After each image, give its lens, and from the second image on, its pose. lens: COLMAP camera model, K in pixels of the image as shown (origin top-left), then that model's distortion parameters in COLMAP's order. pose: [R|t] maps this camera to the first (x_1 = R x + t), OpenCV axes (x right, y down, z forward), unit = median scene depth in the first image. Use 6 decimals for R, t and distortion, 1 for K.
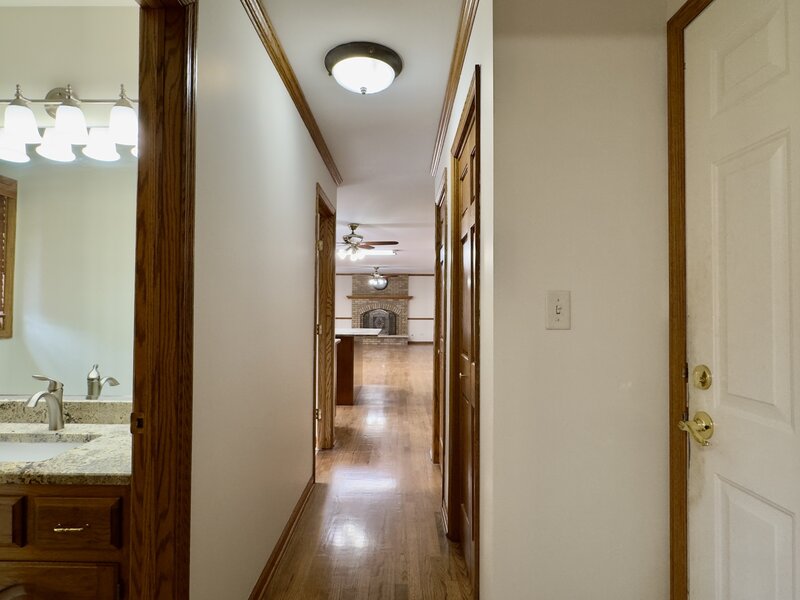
lens RADIAL K [[460.3, 0, 399.0], [0, 460.3, 298.1], [0, 0, 1]] dist [-0.005846, 0.001383]
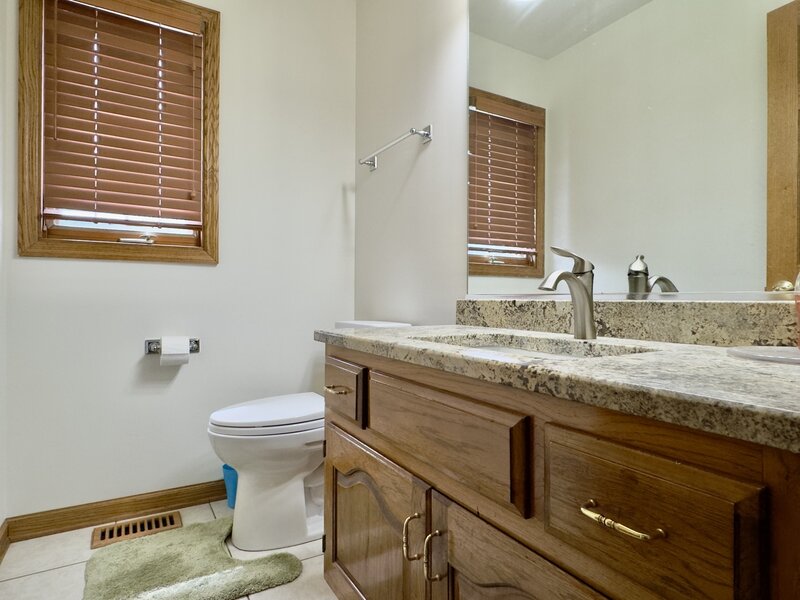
lens RADIAL K [[460.3, 0, 394.9], [0, 460.3, 296.4], [0, 0, 1]] dist [-0.005846, 0.001383]
pose [[0.511811, -0.006732, -0.859072, -0.352285], [0.016075, 0.999869, 0.001741, 0.226932], [0.858948, -0.014700, 0.511853, 0.473263]]
